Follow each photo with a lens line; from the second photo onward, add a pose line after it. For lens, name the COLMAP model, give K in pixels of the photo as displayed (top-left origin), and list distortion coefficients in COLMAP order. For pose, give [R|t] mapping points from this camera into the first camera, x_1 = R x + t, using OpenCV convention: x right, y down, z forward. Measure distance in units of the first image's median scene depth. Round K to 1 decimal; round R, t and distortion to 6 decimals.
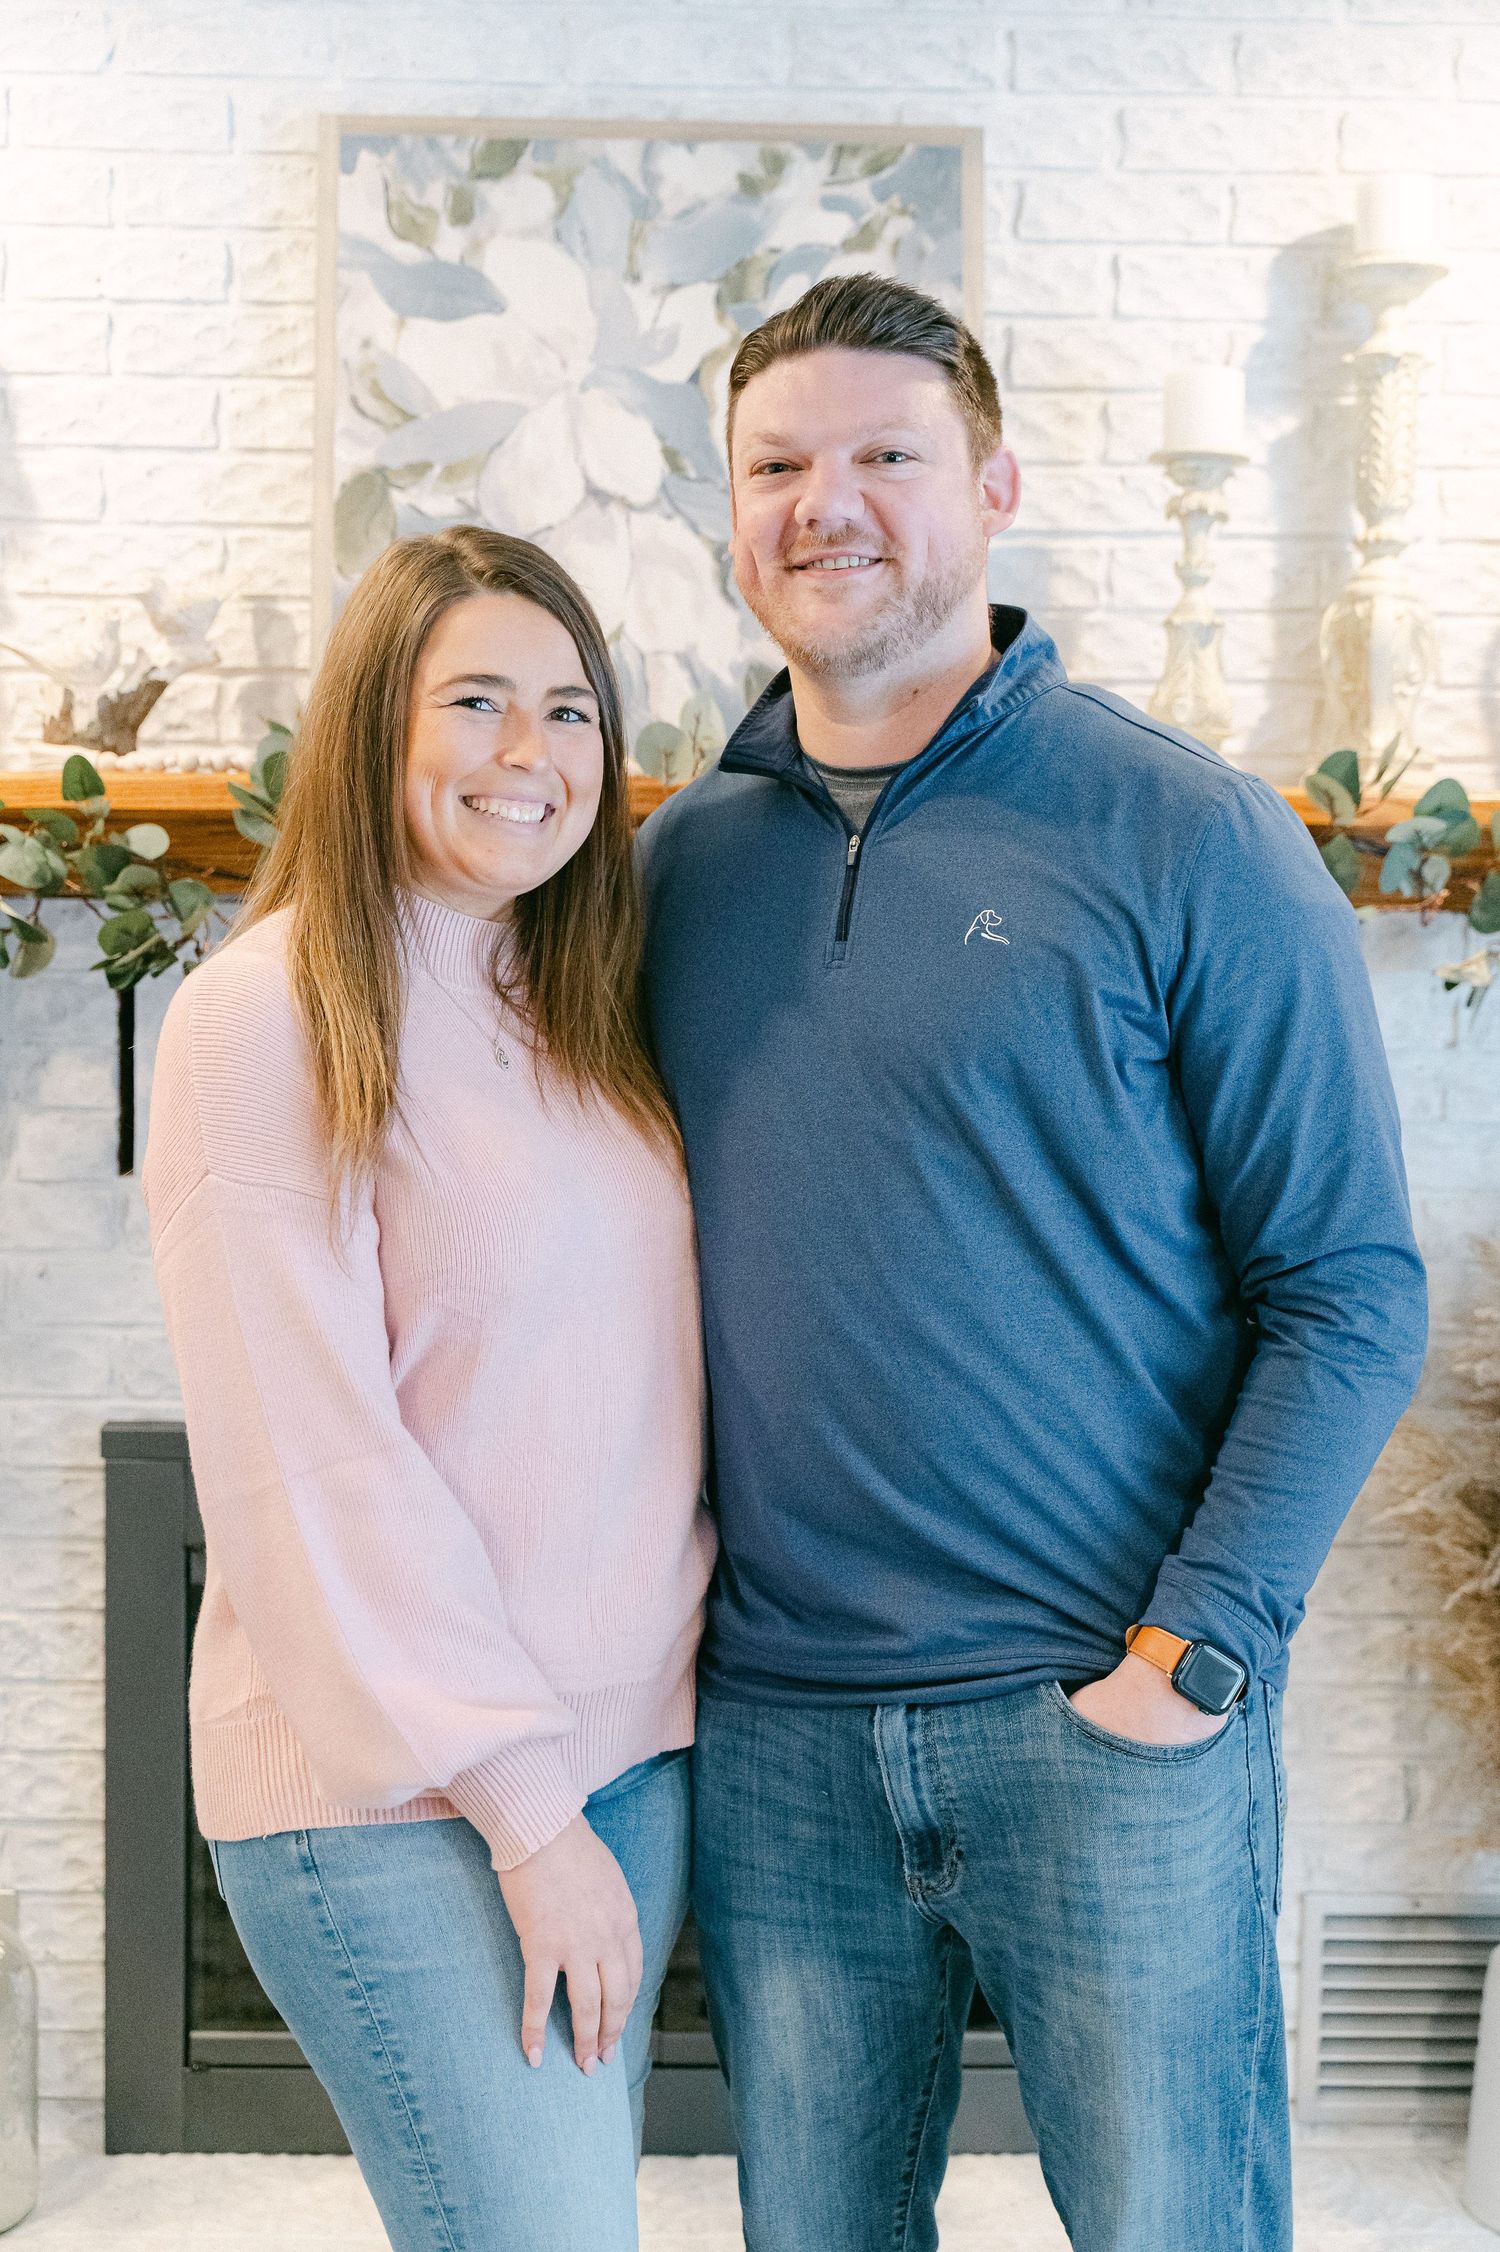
lens RADIAL K [[3277.8, 0, 736.8], [0, 3277.8, 1132.5], [0, 0, 1]] dist [-0.000211, 0.000000]
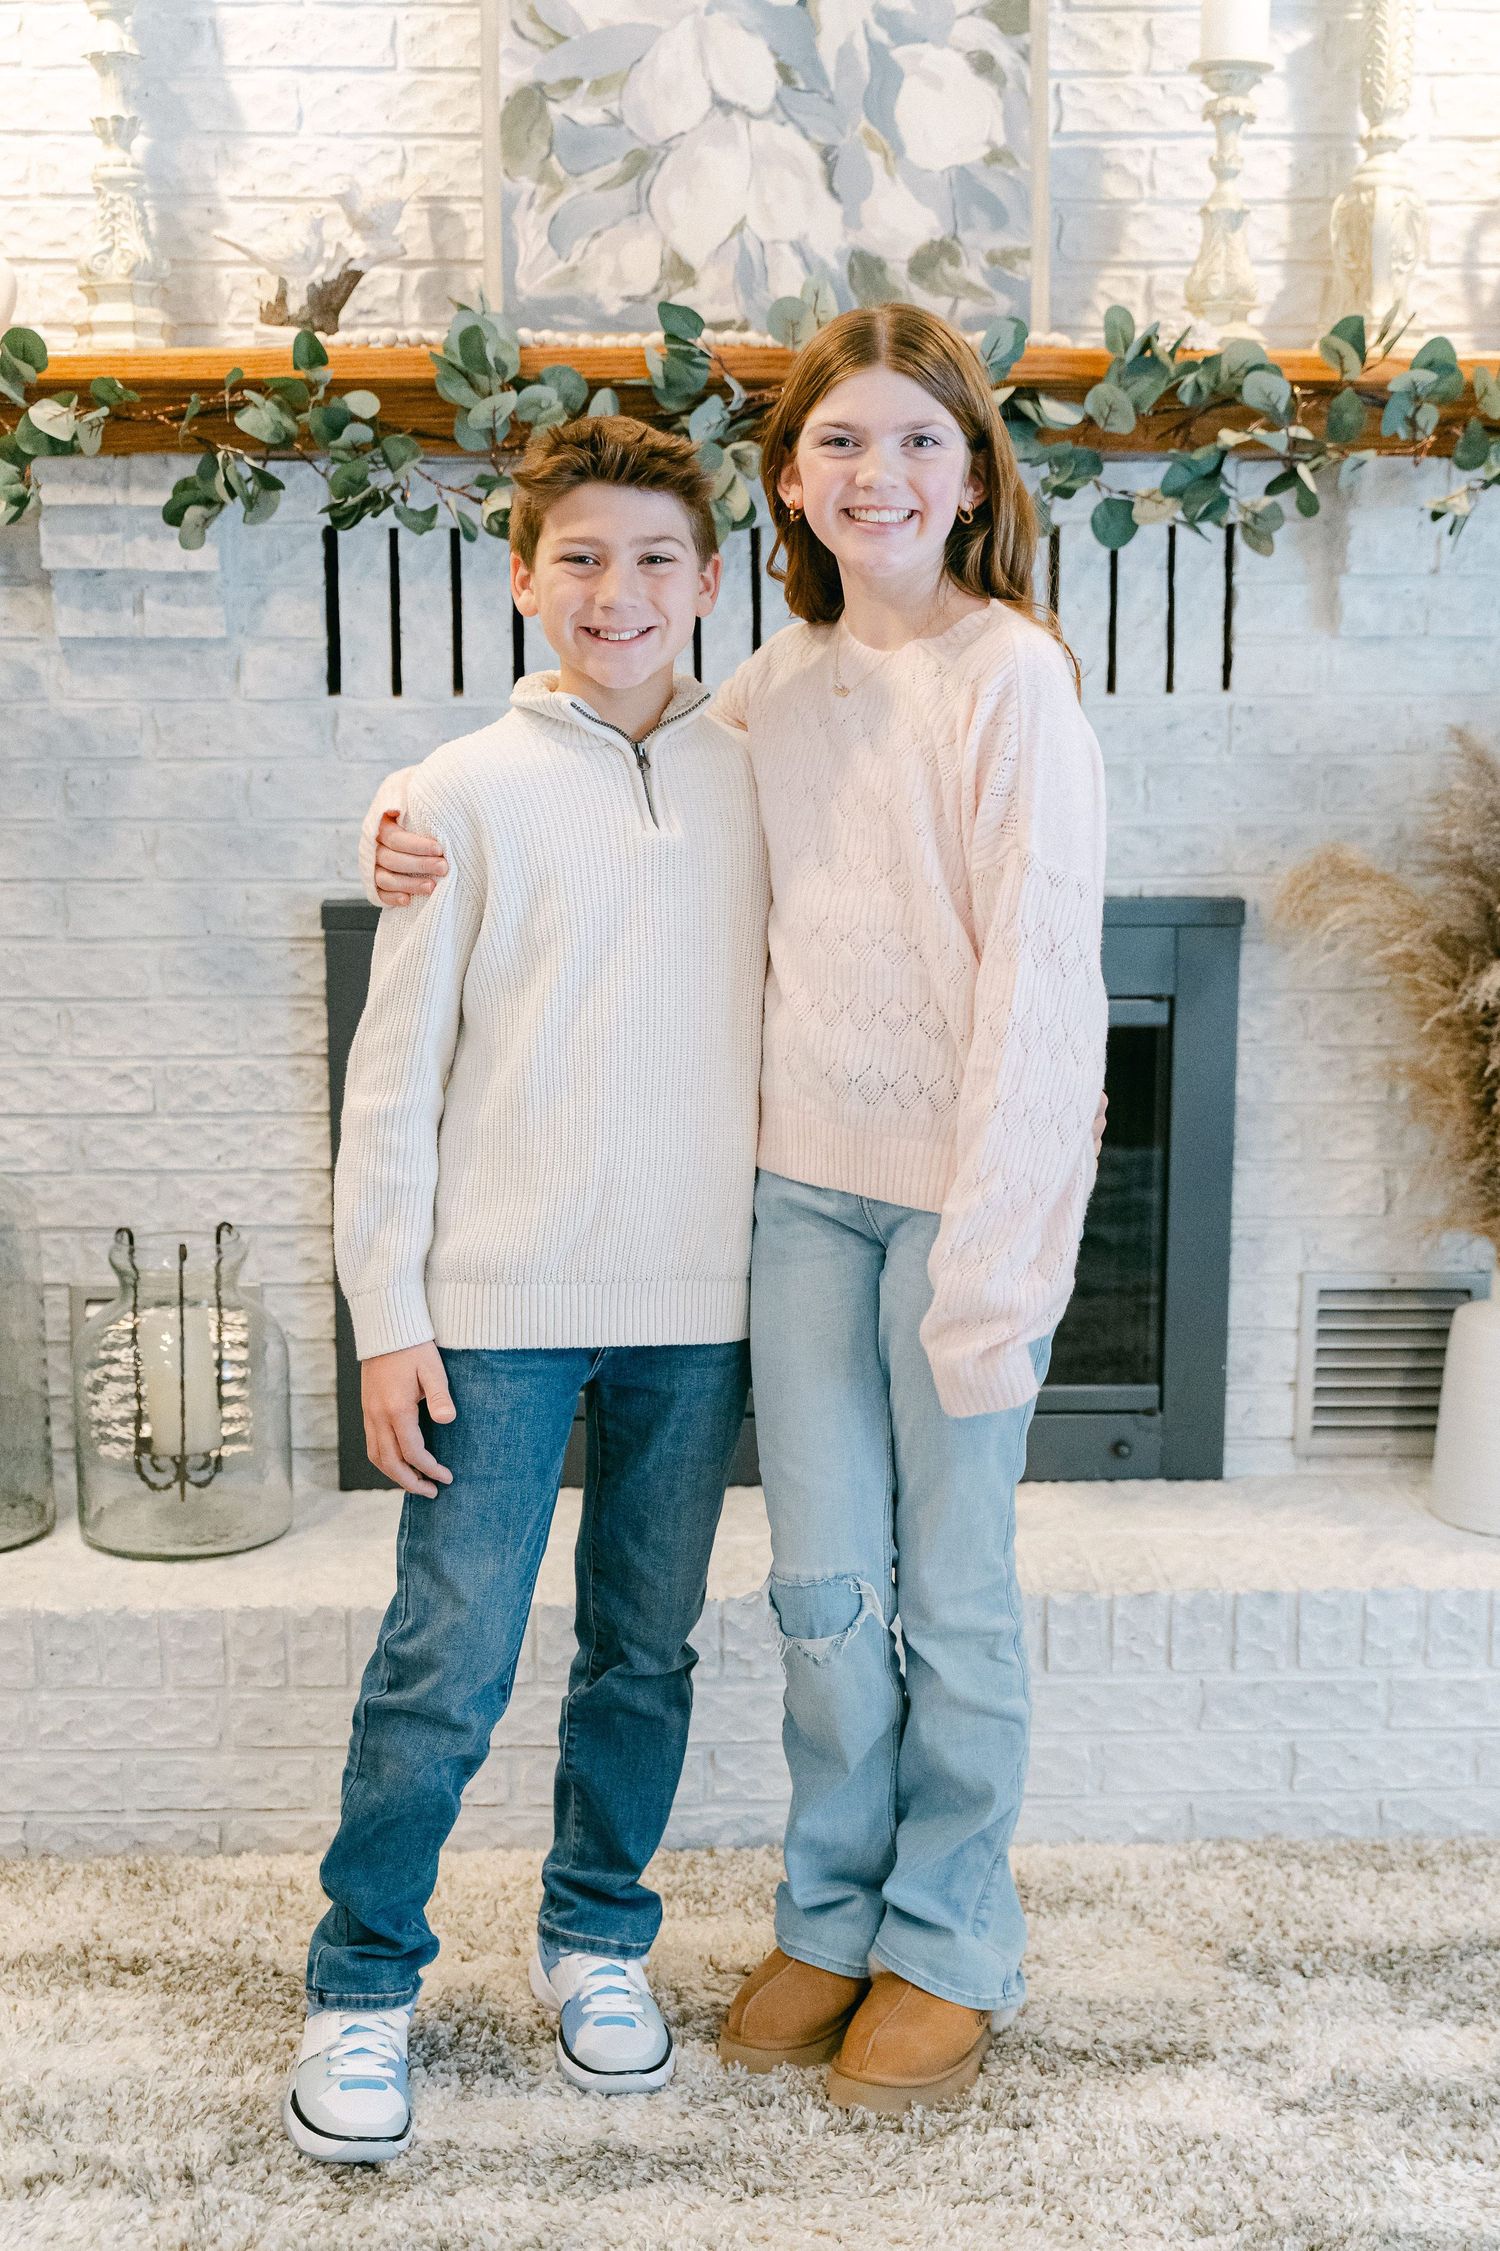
lens RADIAL K [[3042.4, 0, 749.3], [0, 3042.4, 1151.6], [0, 0, 1]] dist [-0.003960, 0.000000]
pose [[0.999879, -0.013795, 0.007130, -0.045157], [0.012752, 0.991432, 0.130000, 0.036920], [-0.008862, -0.129894, 0.991488, -0.135459]]
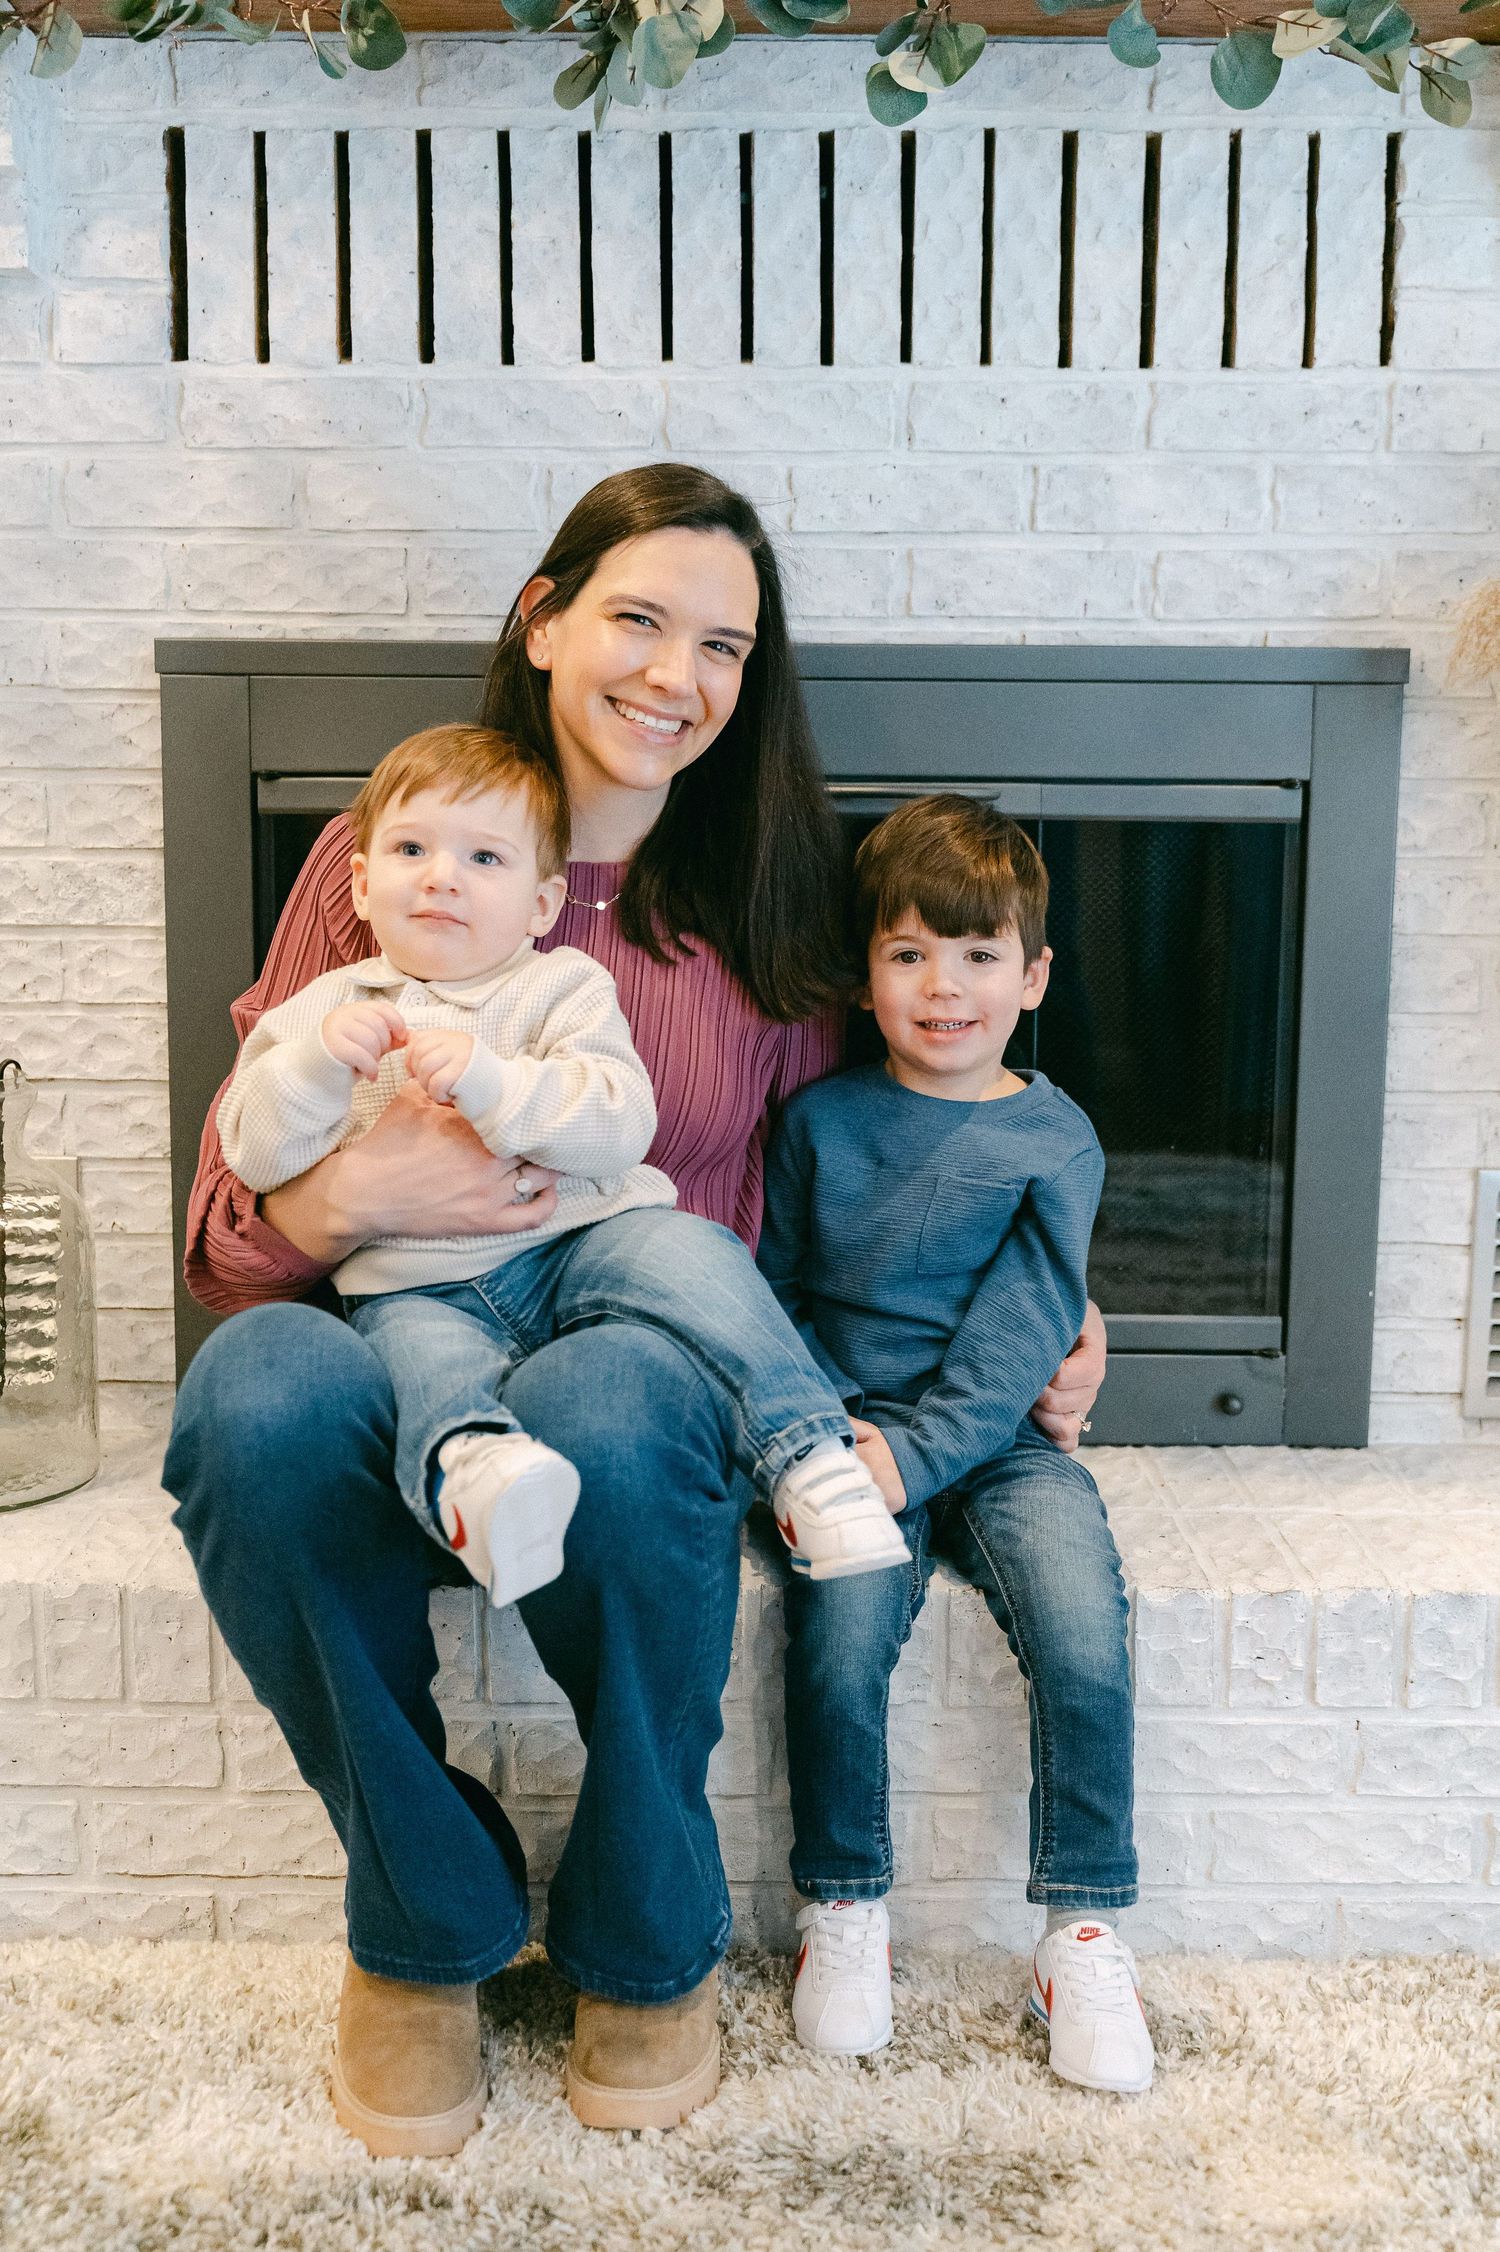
lens RADIAL K [[2603.9, 0, 720.8], [0, 2603.9, 1134.9], [0, 0, 1]] dist [-0.011851, 0.000000]
pose [[0.999336, 0.001162, -0.036410, -0.012156], [0.001927, 0.996406, 0.084679, 0.169016], [0.036377, -0.084693, 0.995743, 0.284834]]
